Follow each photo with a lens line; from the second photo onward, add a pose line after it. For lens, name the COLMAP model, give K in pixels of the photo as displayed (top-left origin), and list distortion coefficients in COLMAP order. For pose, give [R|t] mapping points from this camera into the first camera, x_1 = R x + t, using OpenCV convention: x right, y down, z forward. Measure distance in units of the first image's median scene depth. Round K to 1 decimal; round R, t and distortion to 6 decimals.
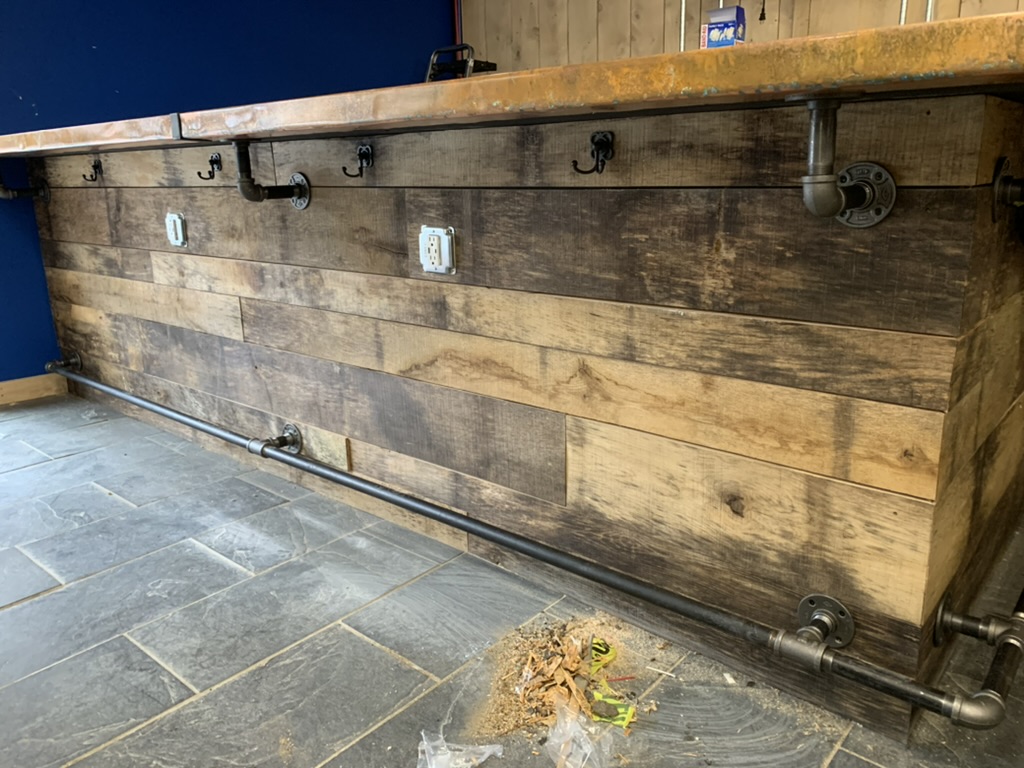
lens RADIAL K [[779.3, 0, 510.4], [0, 779.3, 383.7], [0, 0, 1]] dist [0.013861, -0.014153]
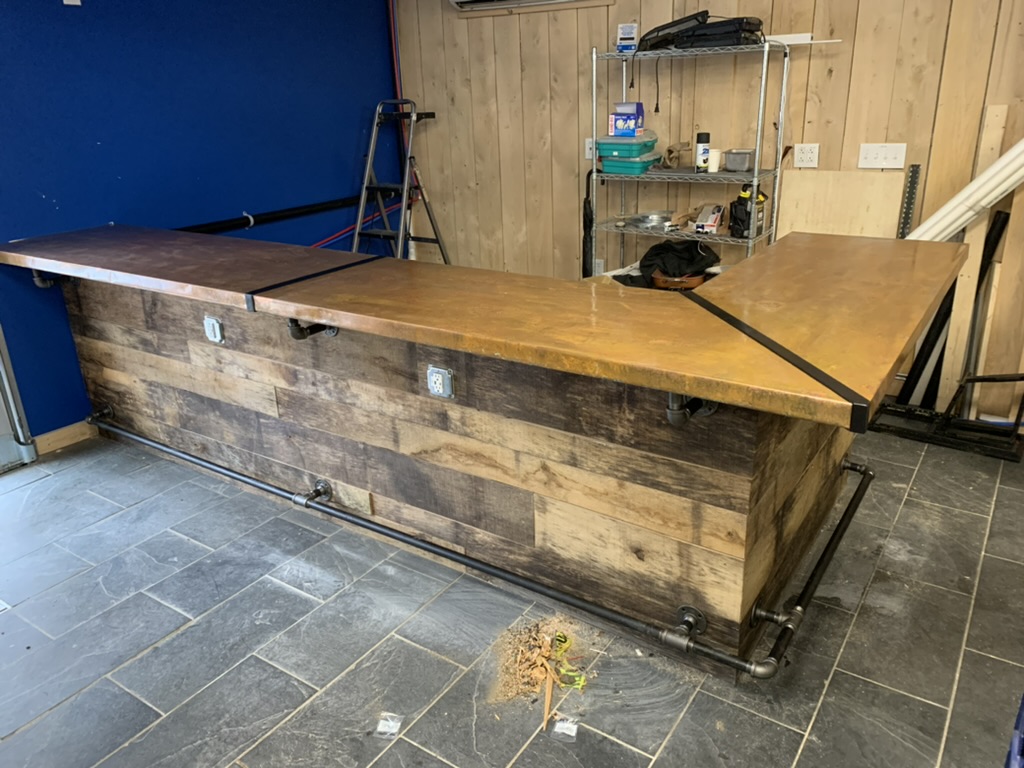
lens RADIAL K [[779.3, 0, 513.4], [0, 779.3, 382.7], [0, 0, 1]] dist [0.013861, -0.014153]
pose [[0.993319, -0.050427, 0.103801, -0.119940], [0.040502, 0.994596, 0.095595, -0.334701], [-0.108060, -0.090752, 0.989993, -0.524266]]
